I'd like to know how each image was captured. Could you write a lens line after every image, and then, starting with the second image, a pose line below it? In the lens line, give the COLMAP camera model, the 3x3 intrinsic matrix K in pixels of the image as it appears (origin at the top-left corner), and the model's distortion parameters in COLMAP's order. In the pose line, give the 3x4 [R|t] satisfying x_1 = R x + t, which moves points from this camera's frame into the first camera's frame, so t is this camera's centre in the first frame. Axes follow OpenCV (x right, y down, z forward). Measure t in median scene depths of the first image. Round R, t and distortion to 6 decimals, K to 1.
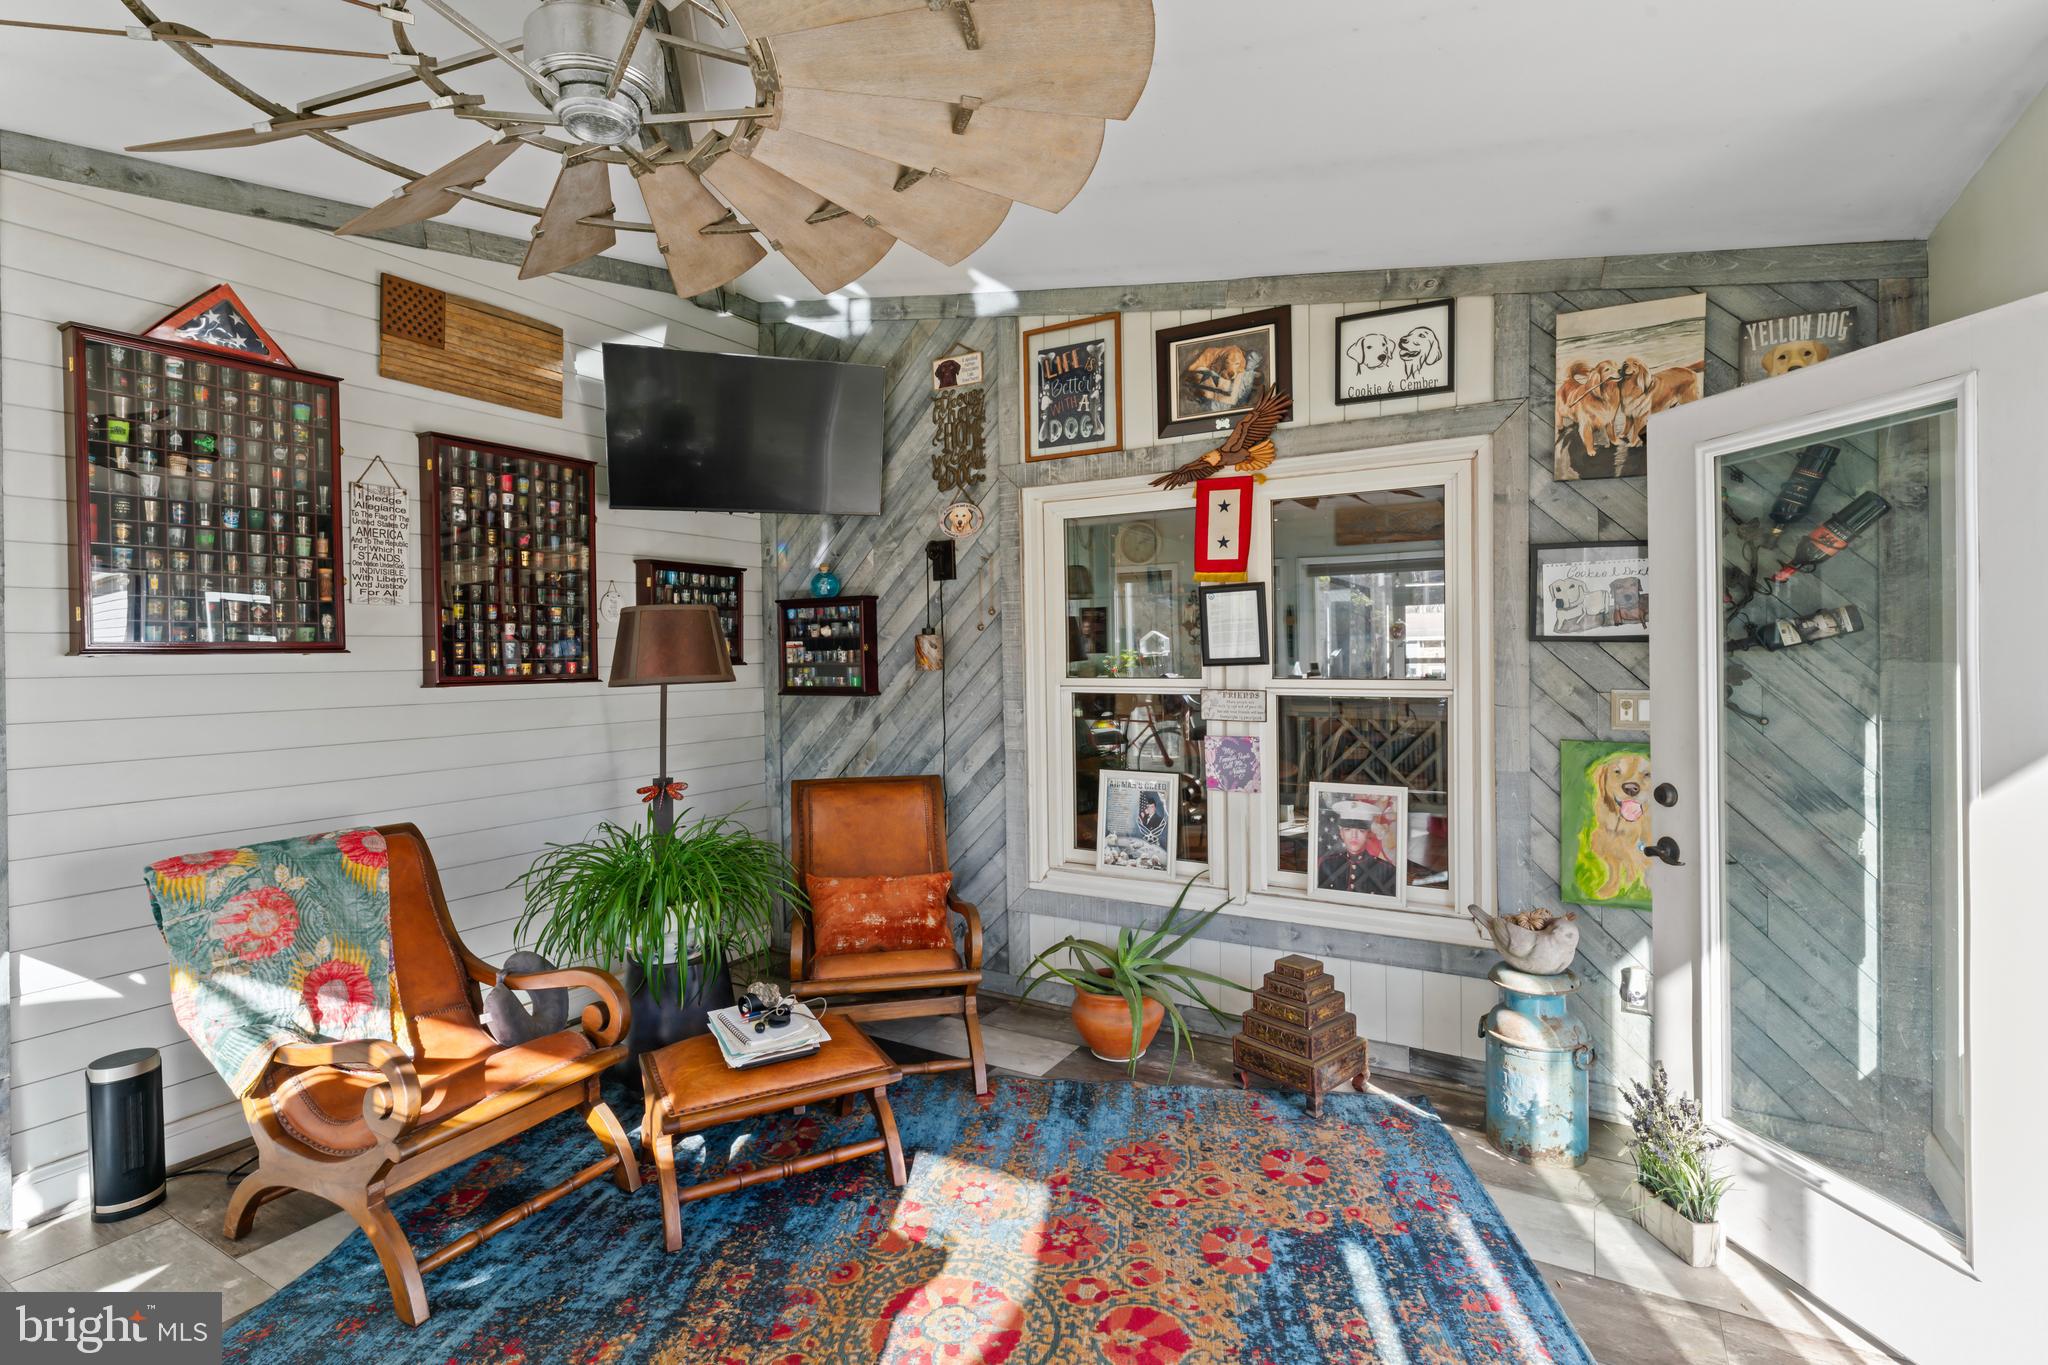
lens RADIAL K [[956.1, 0, 1024.0], [0, 956.1, 658.3], [0, 0, 1]] dist [0.000988, -0.000050]
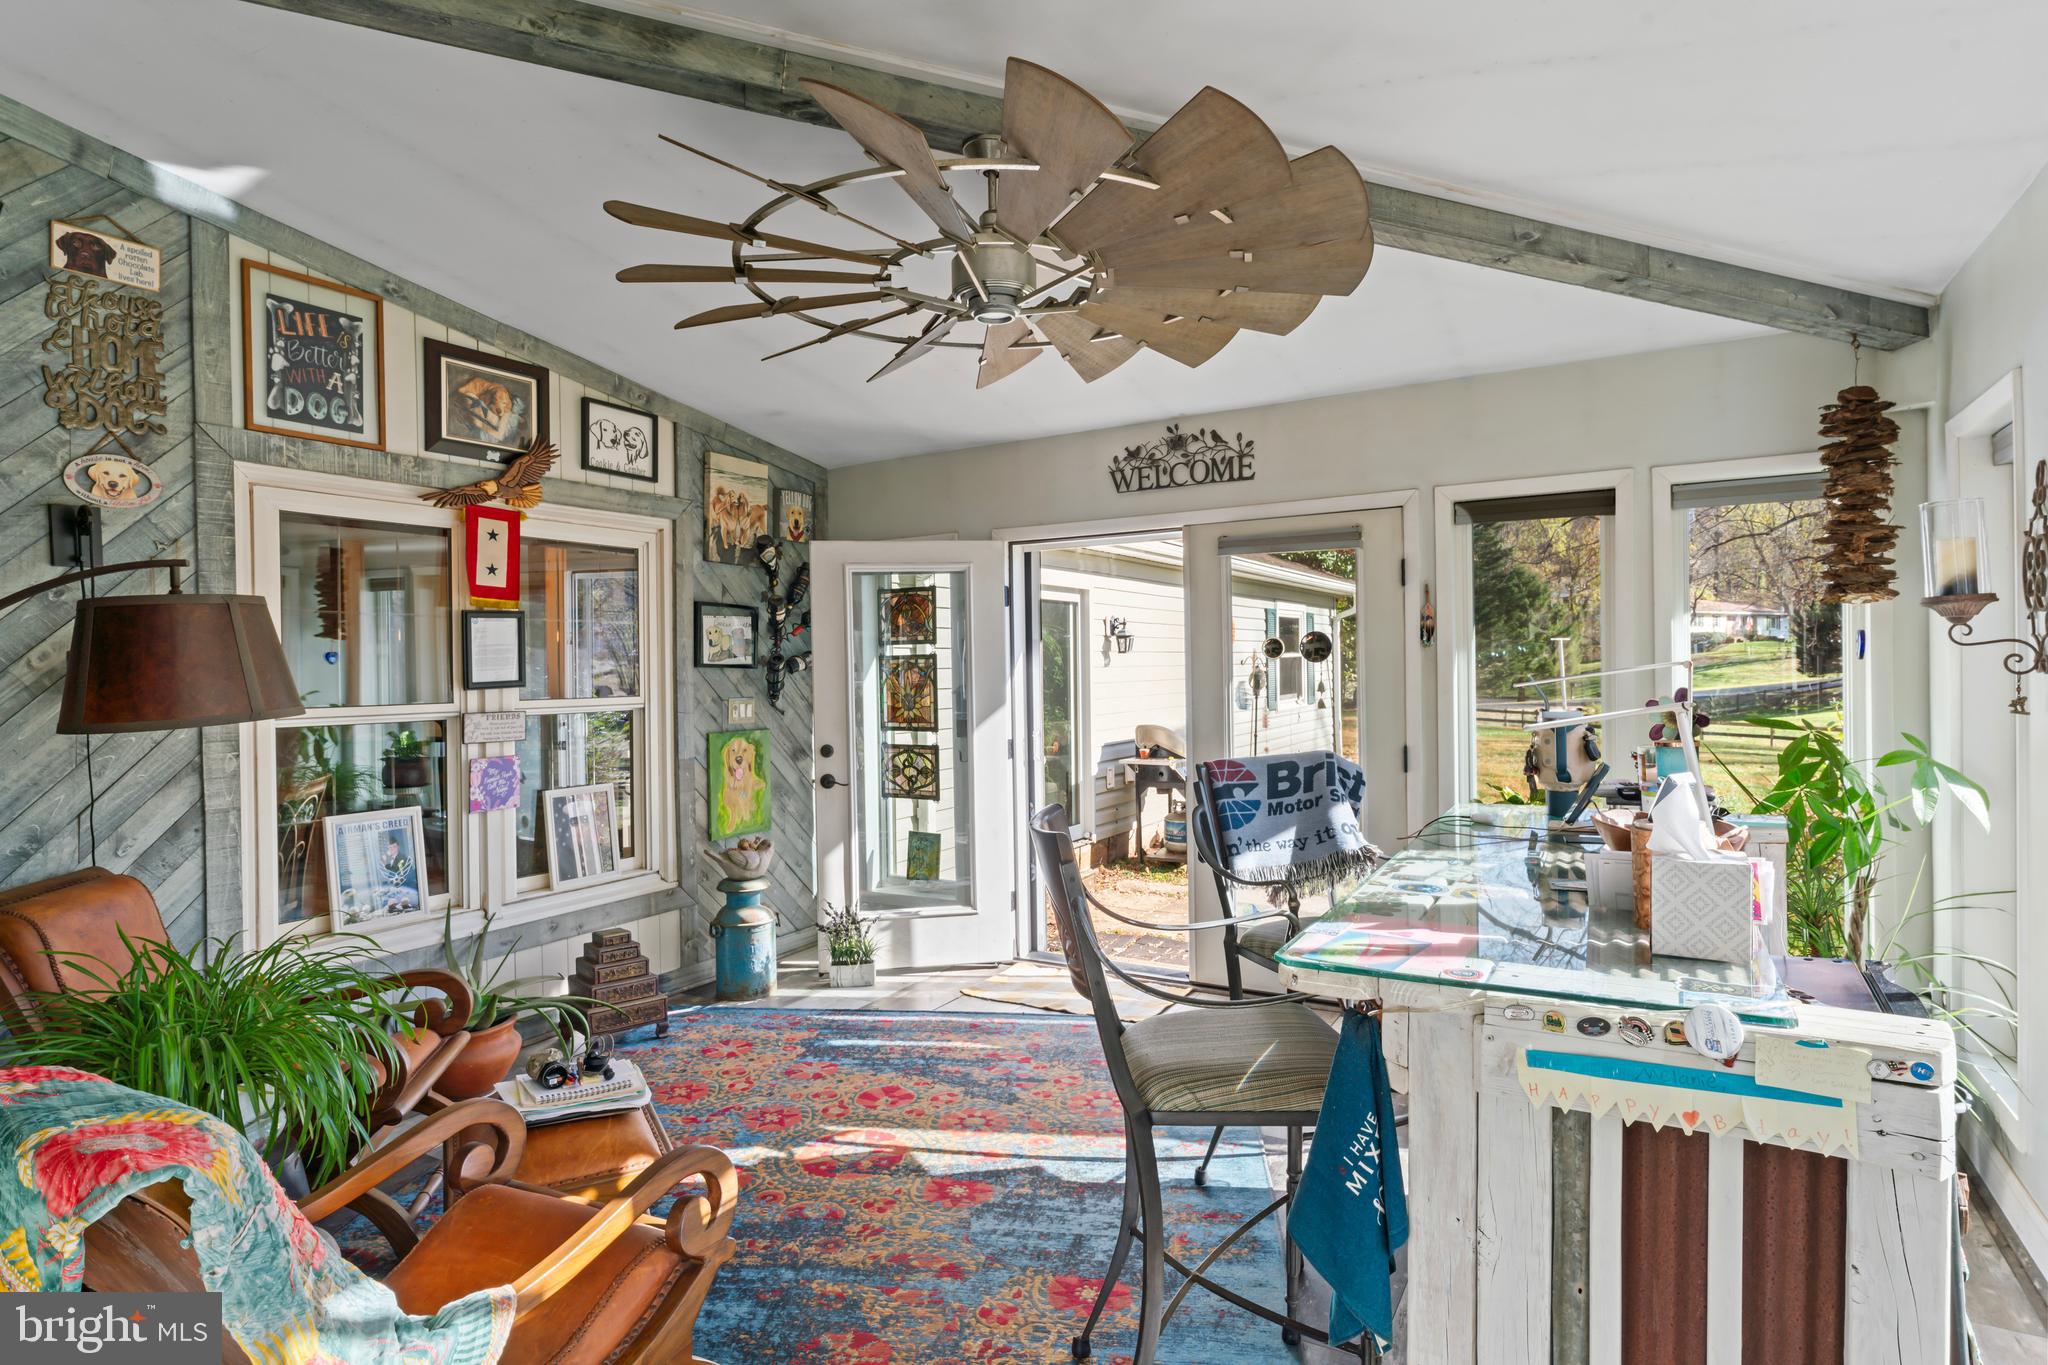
lens RADIAL K [[1066.4, 0, 1024.1], [0, 1066.4, 668.3], [0, 0, 1]] dist [0.000075, -0.000481]
pose [[0.007942, 0.009570, 0.999923, -0.927966], [0.019964, 0.999753, -0.009727, 0.008102], [-0.999769, 0.020040, 0.007749, 0.411818]]
